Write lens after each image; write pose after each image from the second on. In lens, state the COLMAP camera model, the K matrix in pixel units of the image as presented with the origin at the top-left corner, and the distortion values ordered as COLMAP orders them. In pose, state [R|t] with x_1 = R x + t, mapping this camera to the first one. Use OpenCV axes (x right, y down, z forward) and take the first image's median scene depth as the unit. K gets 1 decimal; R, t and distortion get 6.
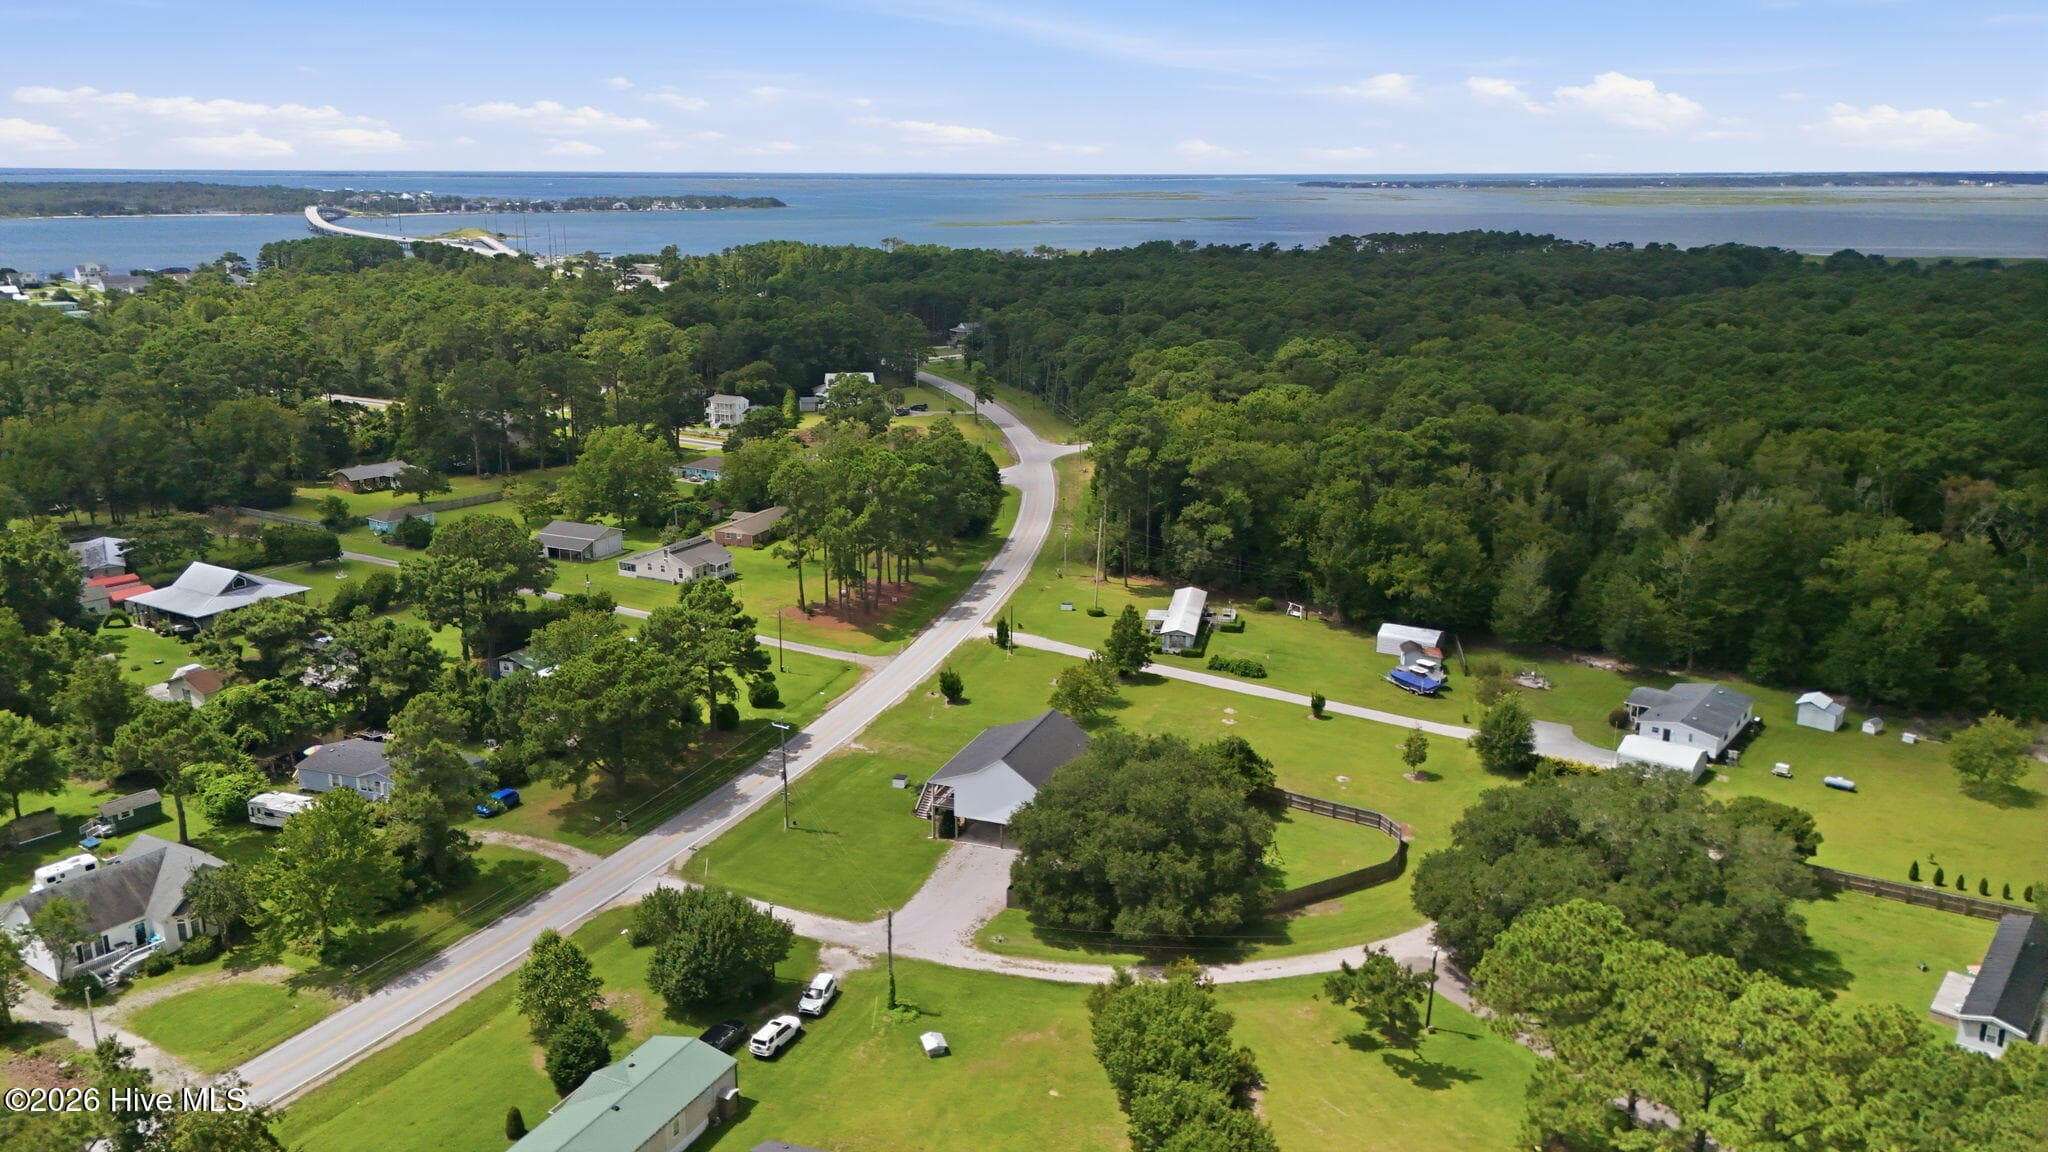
lens RADIAL K [[1506.3, 0, 1024.0], [0, 1506.3, 576.0], [0, 0, 1]] dist [0.082388, -0.100700]
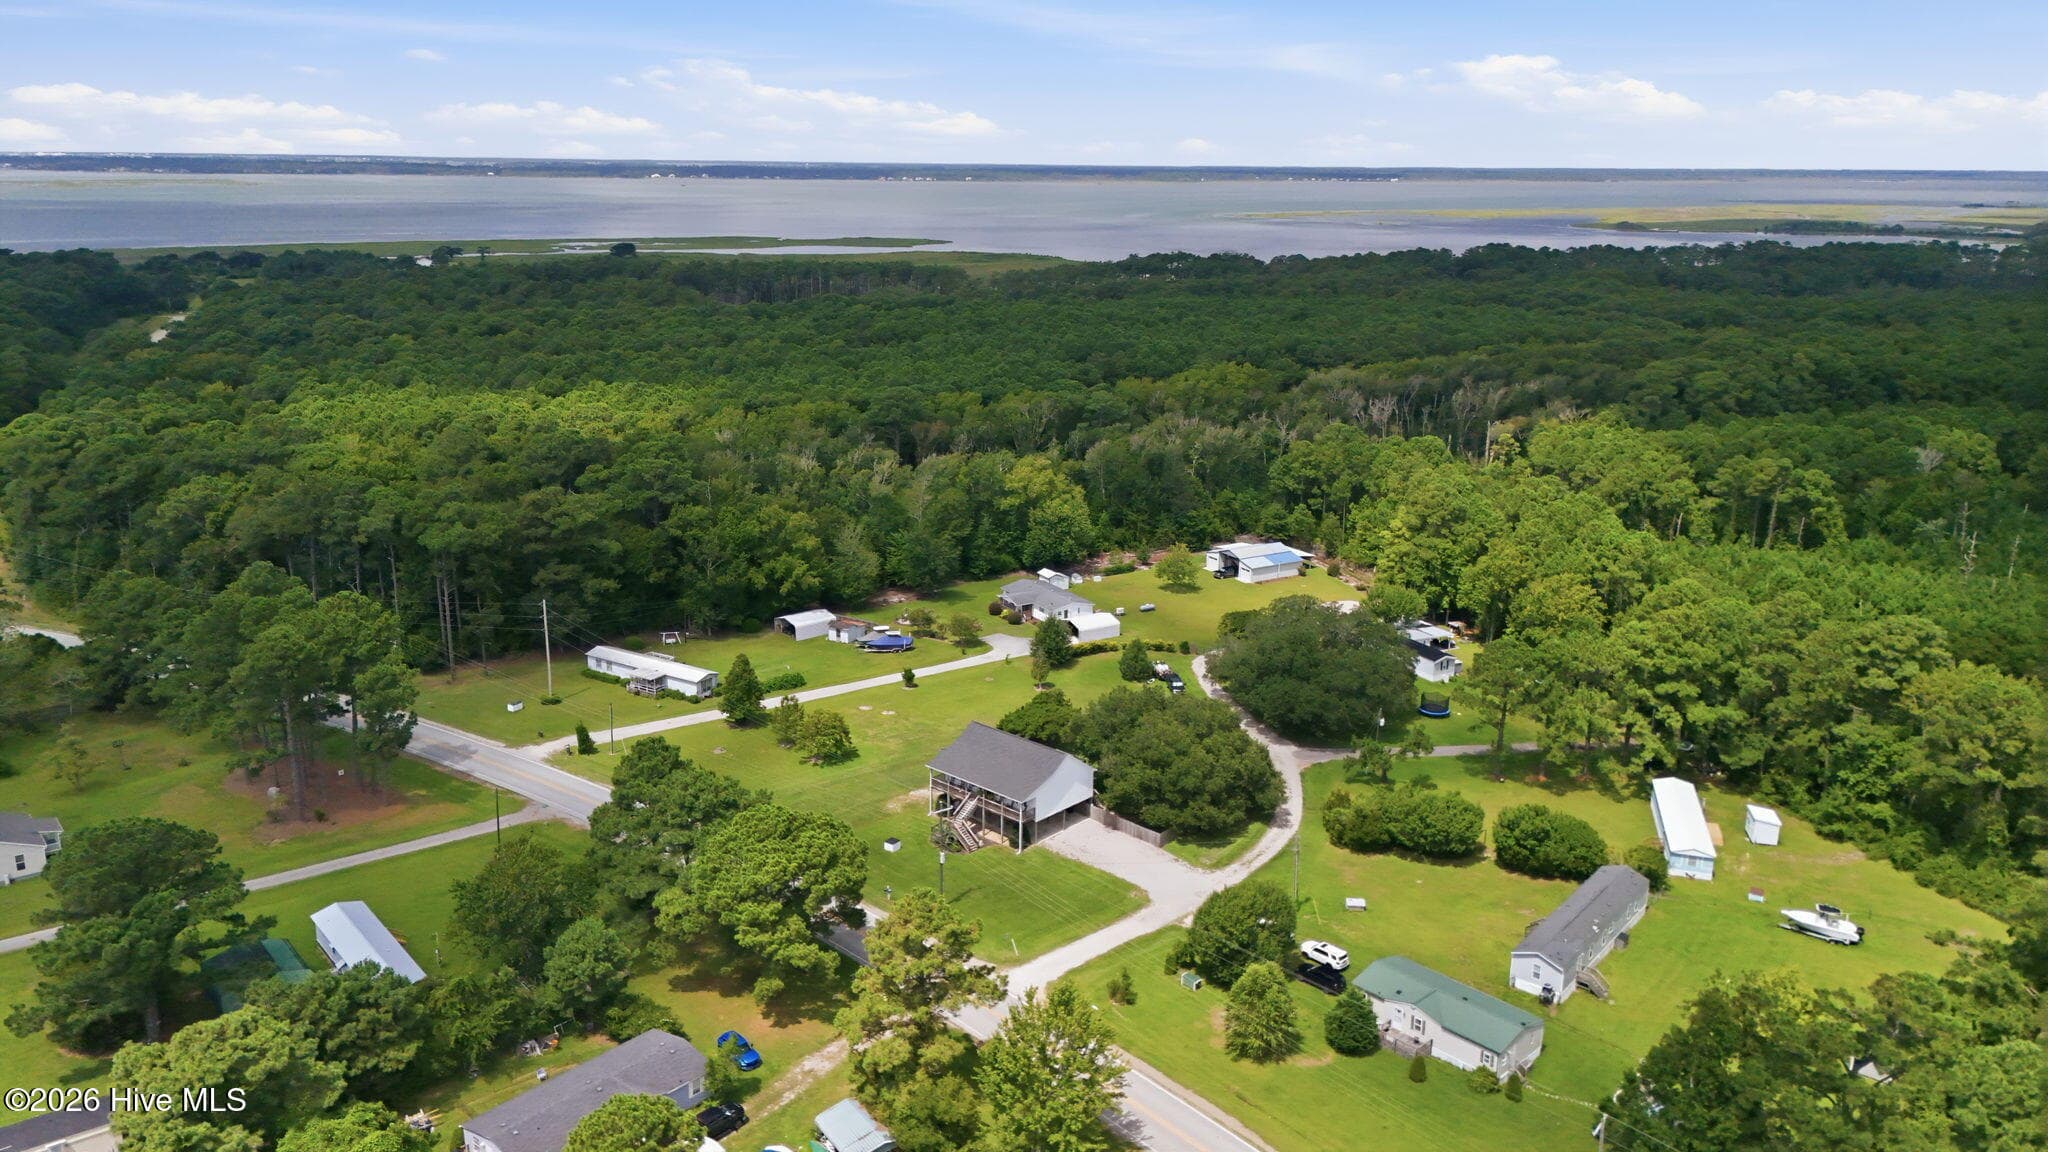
lens RADIAL K [[1530.8, 0, 1043.0], [0, 1530.8, 498.6], [0, 0, 1]] dist [0.087732, -0.107415]
pose [[0.358831, -0.197989, 0.912163, -0.765766], [0.231692, 0.965553, 0.118433, -0.153970], [-0.904190, 0.168843, 0.392342, 0.365949]]
